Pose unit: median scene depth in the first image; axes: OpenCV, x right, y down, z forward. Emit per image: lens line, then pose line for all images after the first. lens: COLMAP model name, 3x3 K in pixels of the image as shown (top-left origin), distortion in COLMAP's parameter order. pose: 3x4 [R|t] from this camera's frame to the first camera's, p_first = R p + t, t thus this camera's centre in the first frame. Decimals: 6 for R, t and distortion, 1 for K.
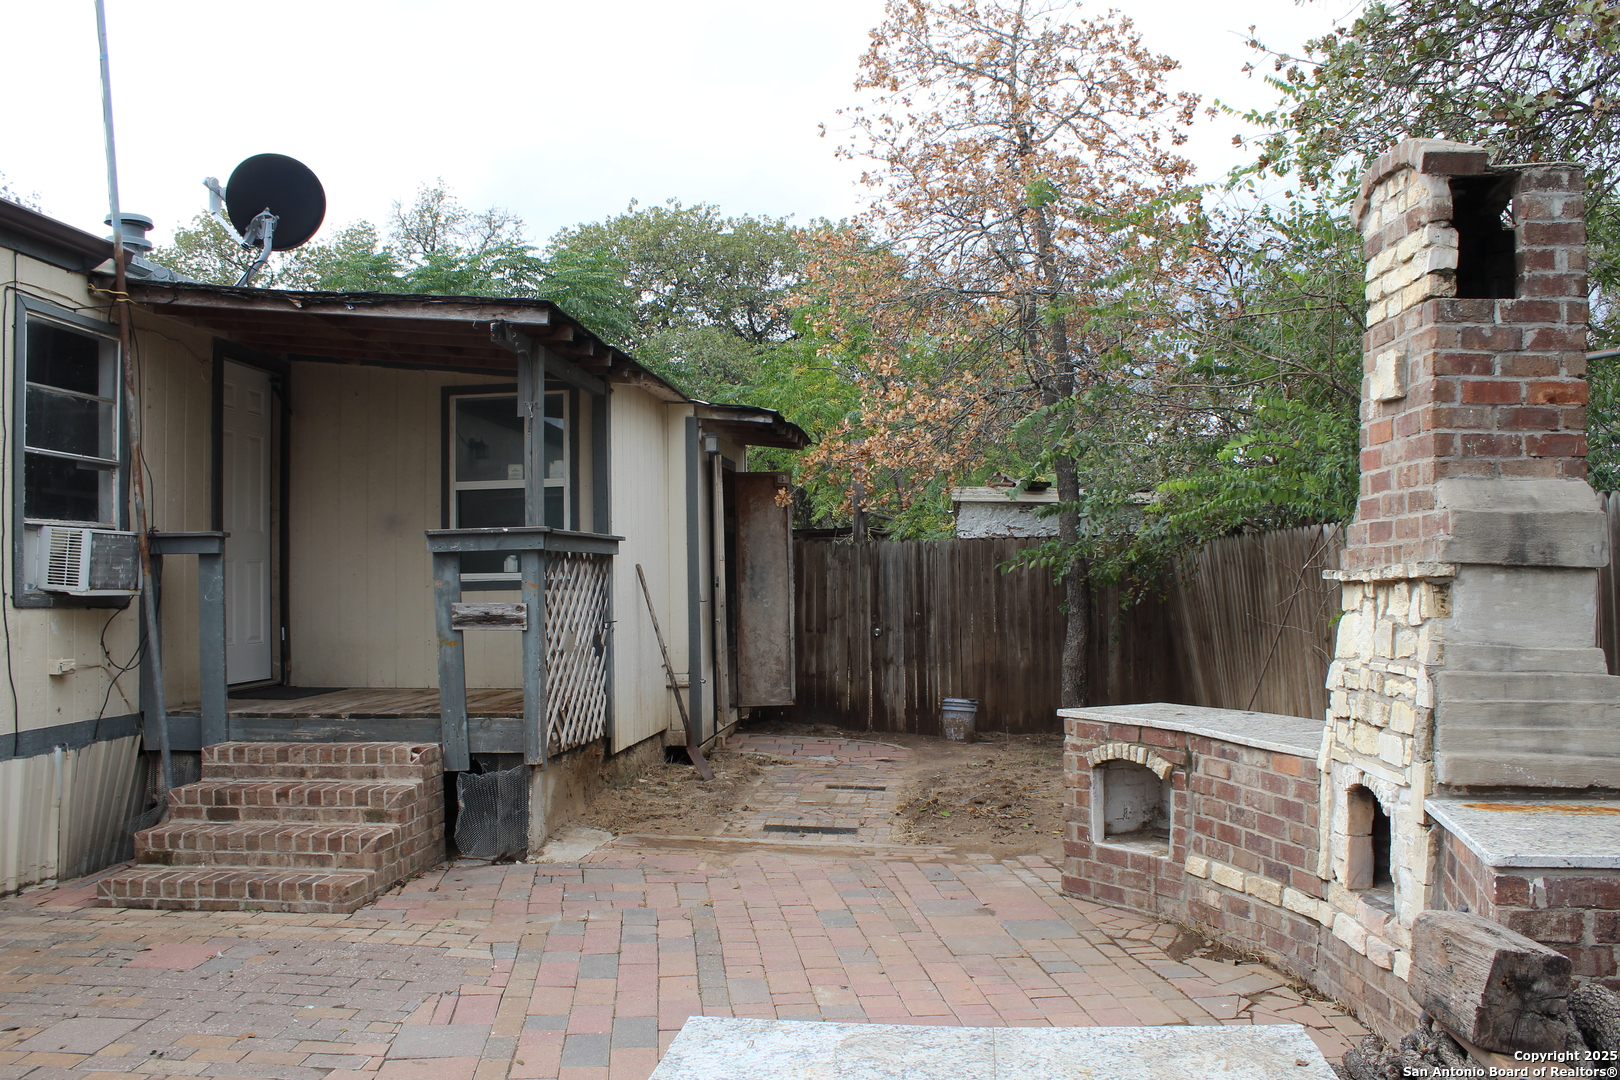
lens RADIAL K [[1339.0, 0, 810.0], [0, 1339.0, 540.0], [0, 0, 1]] dist [-0.159703, 0.147111]
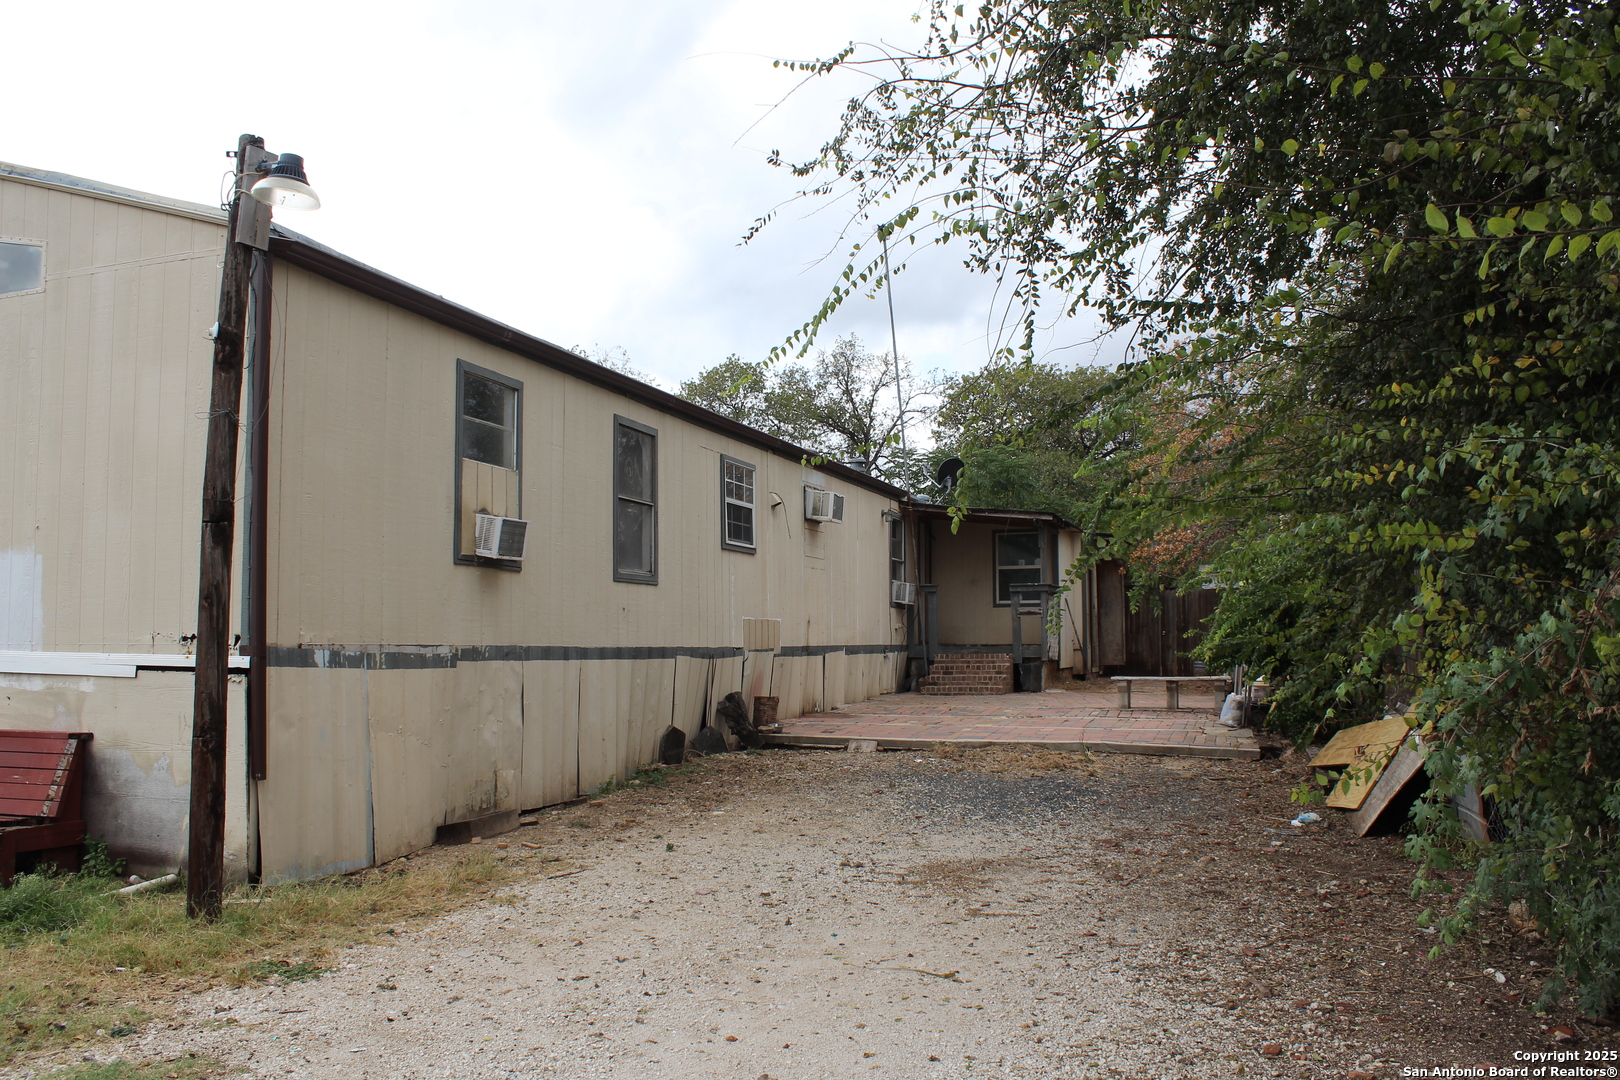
lens RADIAL K [[1339.0, 0, 810.0], [0, 1339.0, 540.0], [0, 0, 1]] dist [-0.159703, 0.147111]
pose [[0.974435, -0.004939, -0.224615, -0.034901], [-0.004719, 0.999088, -0.042440, 0.018639], [0.224619, 0.042415, 0.973523, -1.671793]]
